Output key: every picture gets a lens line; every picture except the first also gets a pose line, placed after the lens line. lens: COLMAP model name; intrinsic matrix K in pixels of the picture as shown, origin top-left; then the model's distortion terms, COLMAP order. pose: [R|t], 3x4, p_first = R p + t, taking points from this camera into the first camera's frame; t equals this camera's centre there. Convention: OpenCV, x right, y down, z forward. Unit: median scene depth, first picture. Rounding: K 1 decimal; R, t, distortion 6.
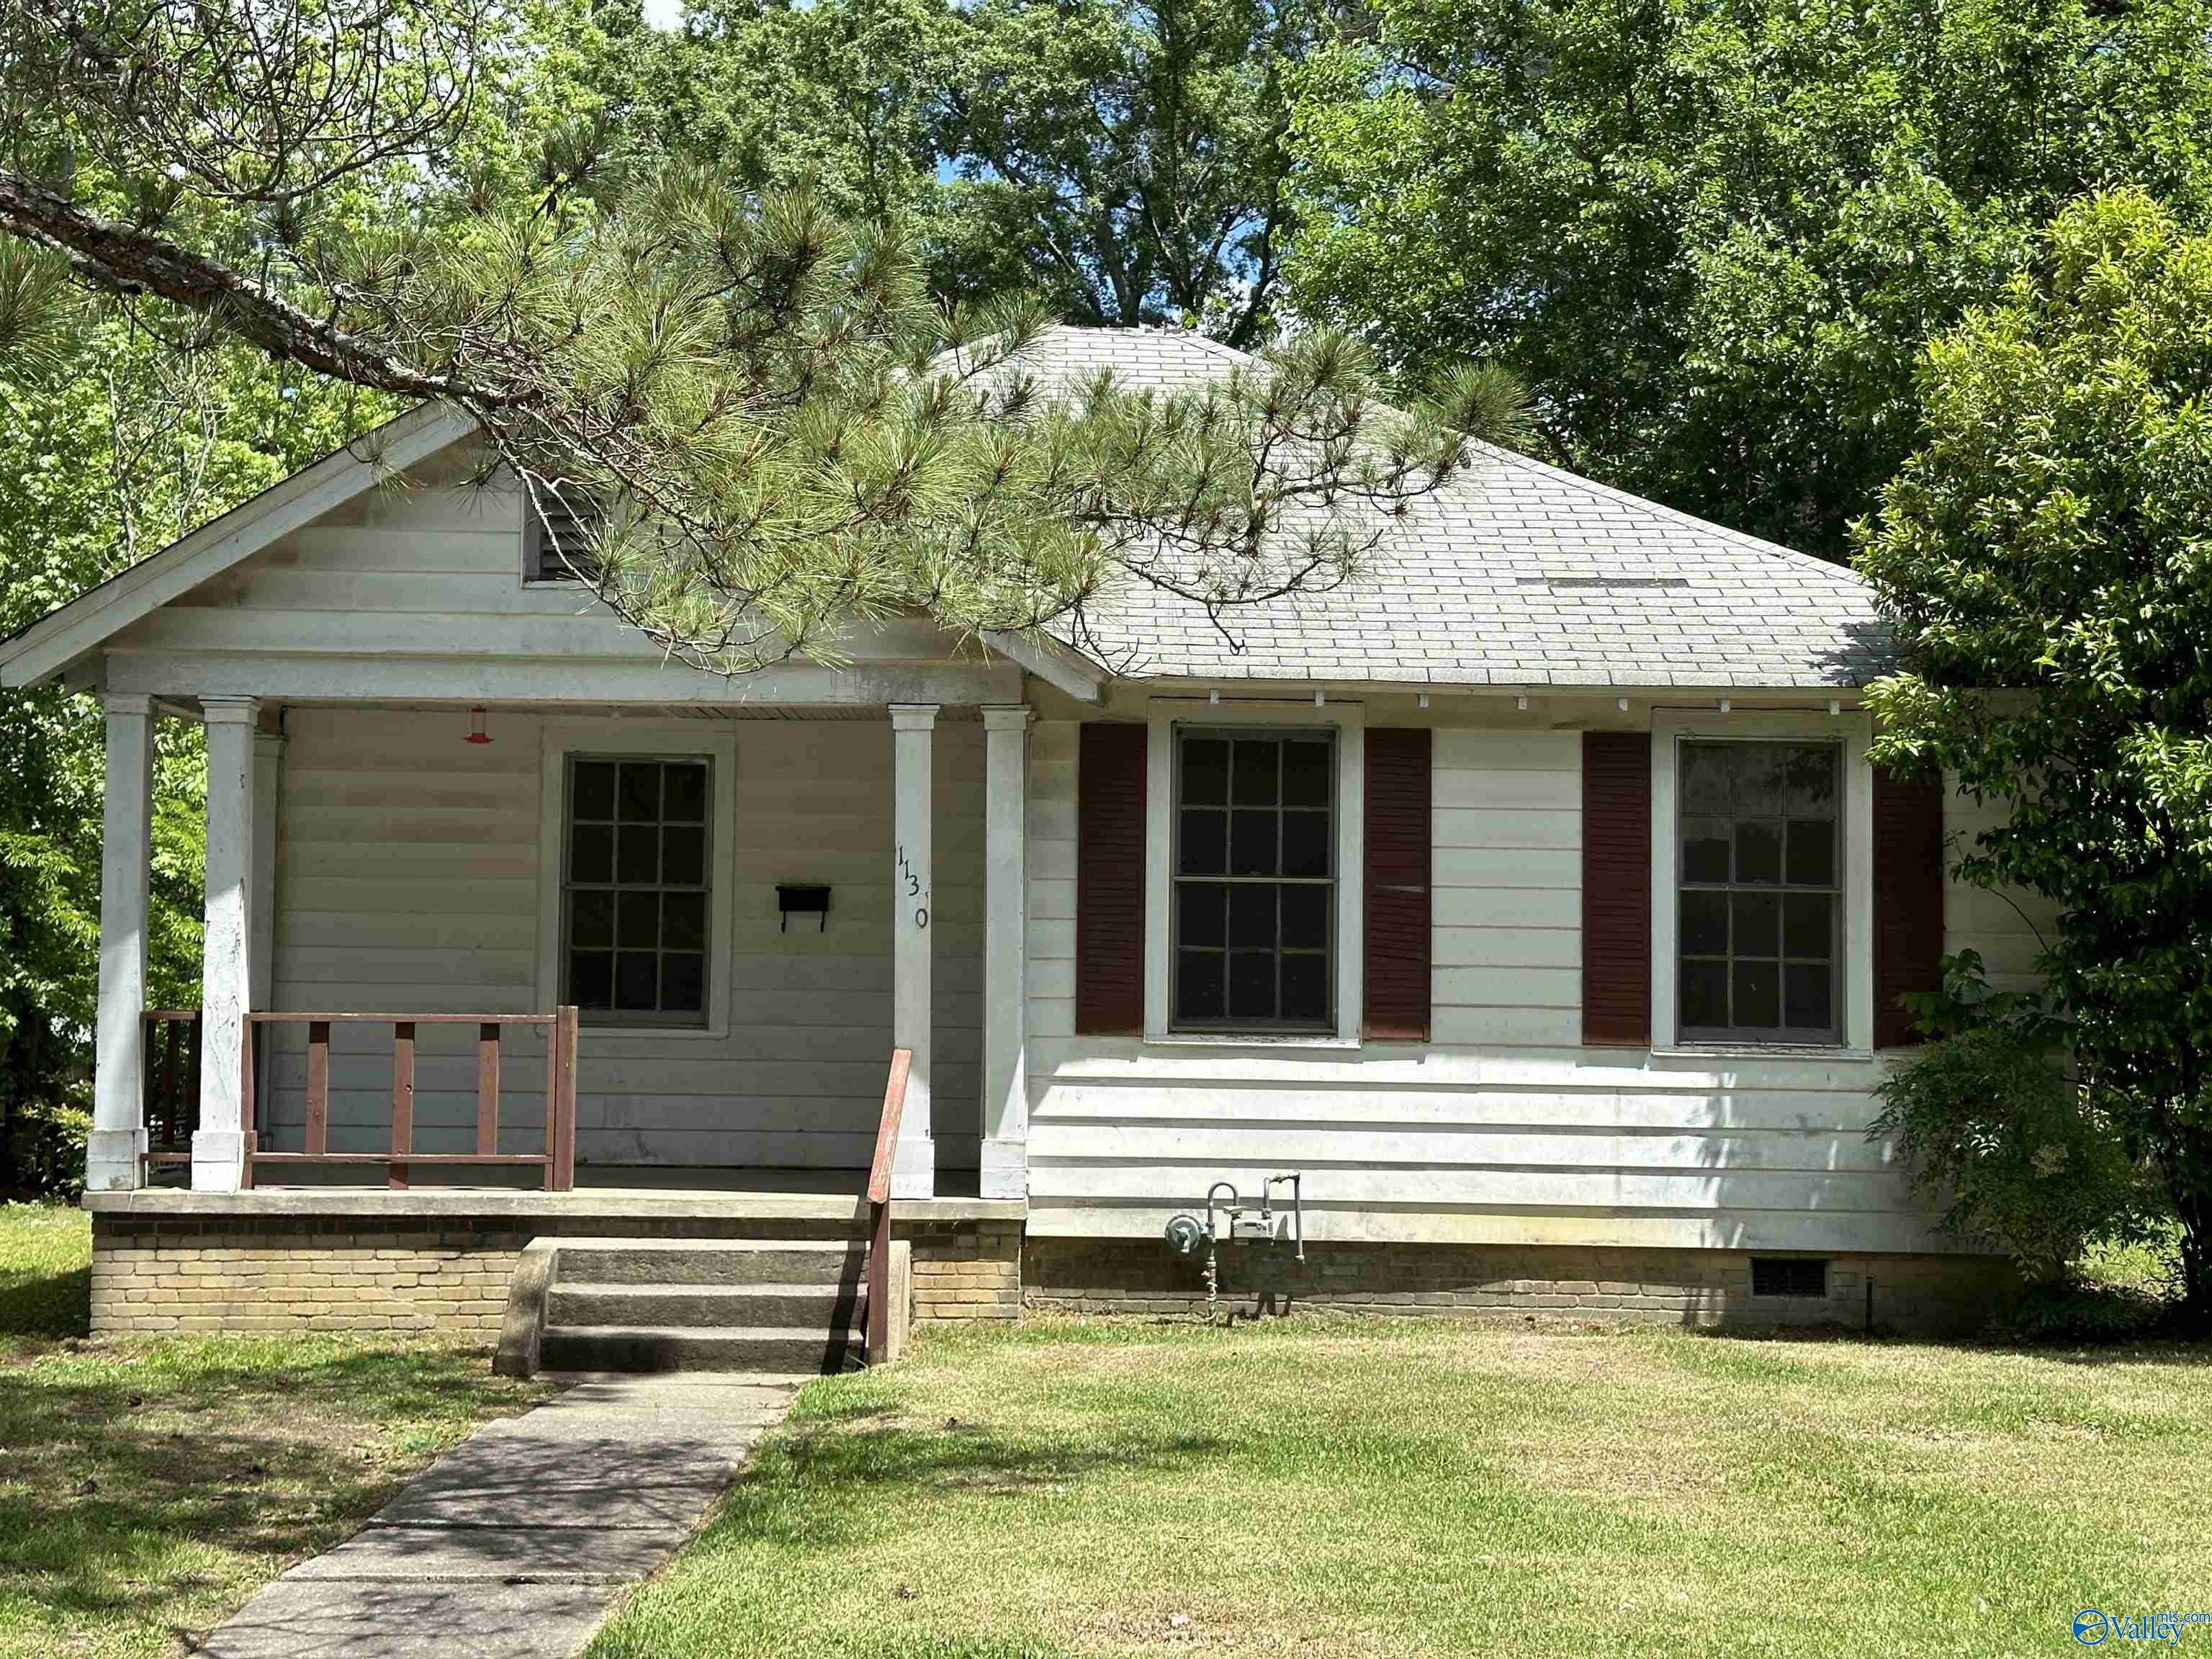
lens RADIAL K [[3059.0, 0, 1098.8], [0, 3059.0, 831.3], [0, 0, 1]] dist [0.146696, -0.064386]
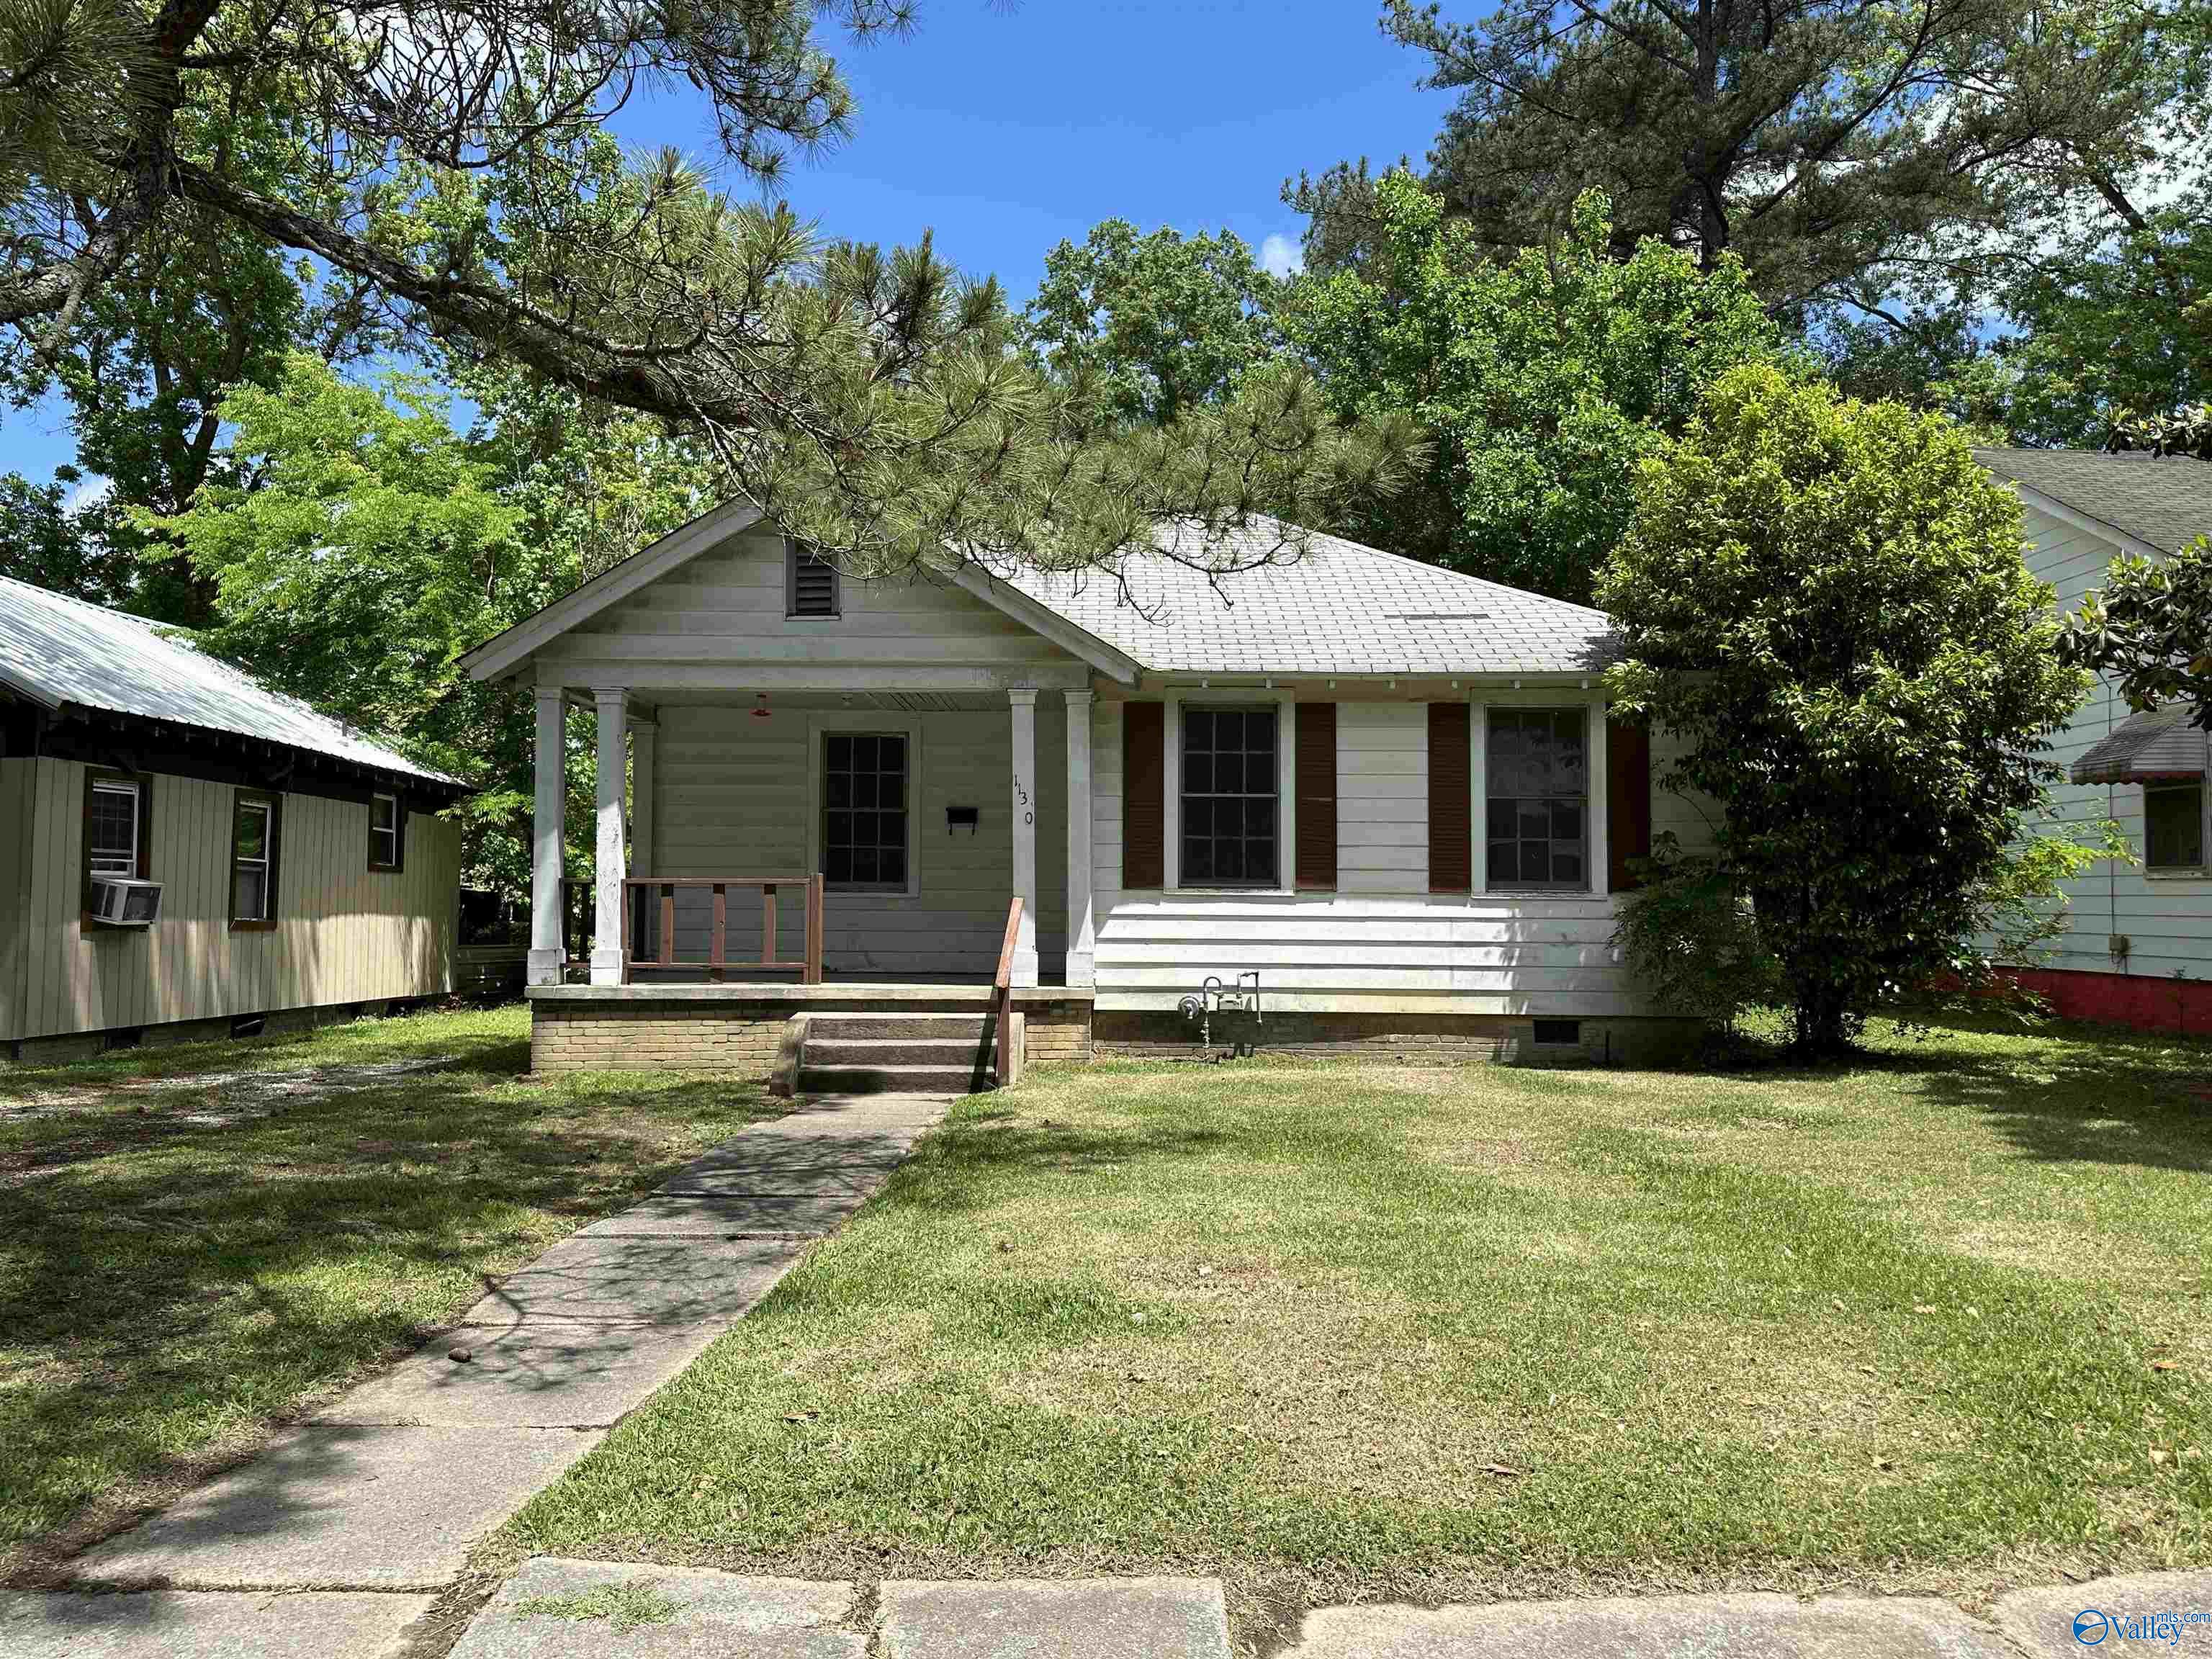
lens RADIAL K [[1525.6, 0, 1105.8], [0, 1525.6, 842.2], [0, 0, 1]] dist [0.174006, -0.312091]
pose [[0.999795, -0.009822, -0.017717, -0.001866], [0.010027, 0.999883, 0.011520, 0.032104], [0.017602, -0.011695, 0.999777, 0.174949]]
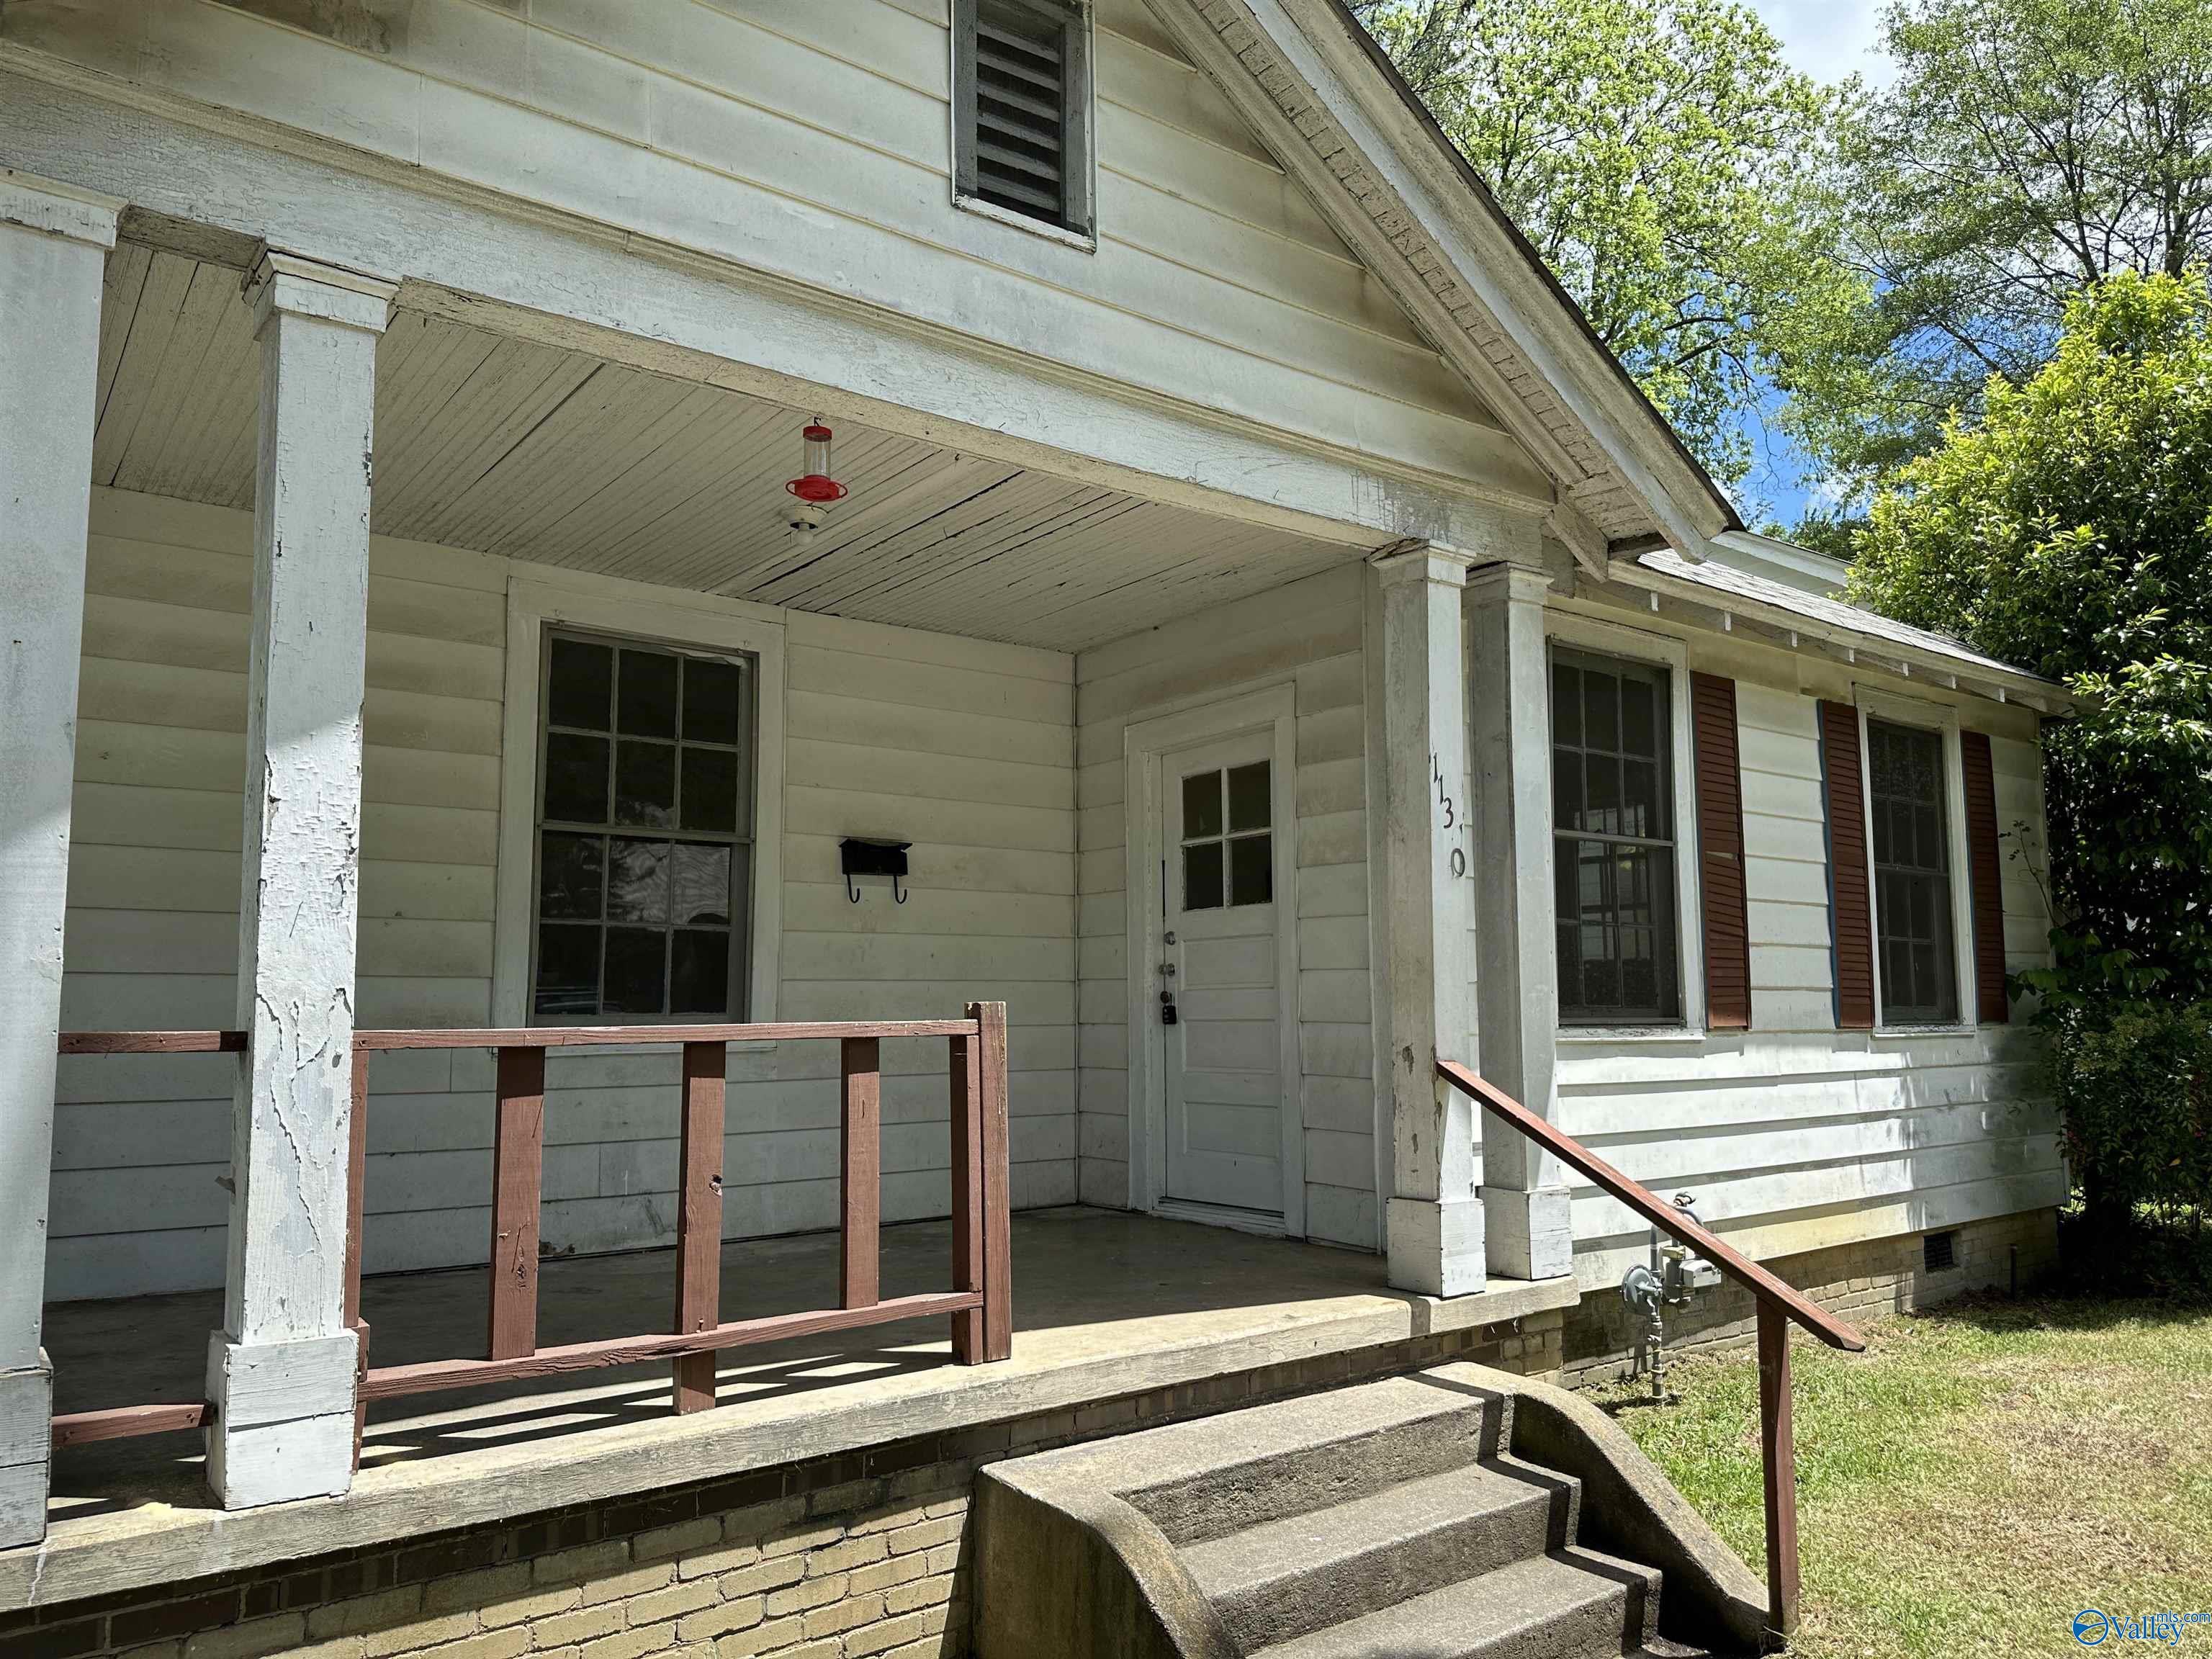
lens RADIAL K [[1525.6, 0, 1105.8], [0, 1525.6, 842.2], [0, 0, 1]] dist [0.174006, -0.312091]
pose [[0.797660, 0.046209, 0.601335, -0.320393], [-0.017255, 0.998401, -0.053832, 0.043255], [-0.602861, 0.032563, 0.797182, 0.773706]]
